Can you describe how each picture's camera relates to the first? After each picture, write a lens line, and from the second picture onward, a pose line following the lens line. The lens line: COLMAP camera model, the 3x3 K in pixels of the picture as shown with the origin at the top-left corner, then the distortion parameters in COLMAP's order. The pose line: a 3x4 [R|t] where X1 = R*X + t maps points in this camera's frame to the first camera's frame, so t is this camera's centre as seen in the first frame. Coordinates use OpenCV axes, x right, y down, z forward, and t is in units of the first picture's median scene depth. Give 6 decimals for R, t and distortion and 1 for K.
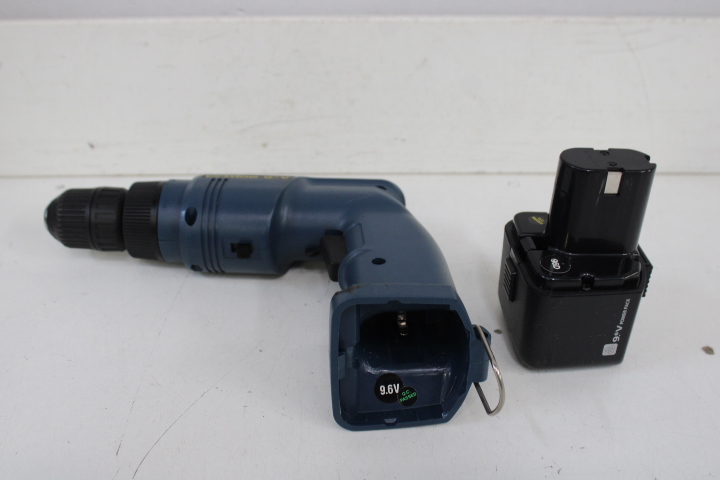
lens RADIAL K [[870.9, 0, 363.5], [0, 870.9, 236.6], [0, 0, 1]] dist [-0.091707, 0.000000]
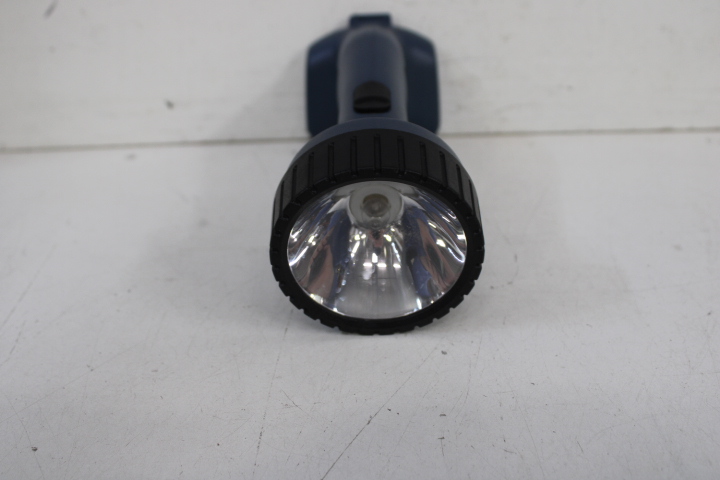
lens RADIAL K [[810.1, 0, 358.1], [0, 810.1, 239.1], [0, 0, 1]] dist [-0.084012, 0.000000]
pose [[0.998995, -0.015988, -0.041876, -0.118339], [0.014229, 0.999018, -0.041965, 0.052815], [0.042506, 0.041327, 0.998241, 0.286872]]
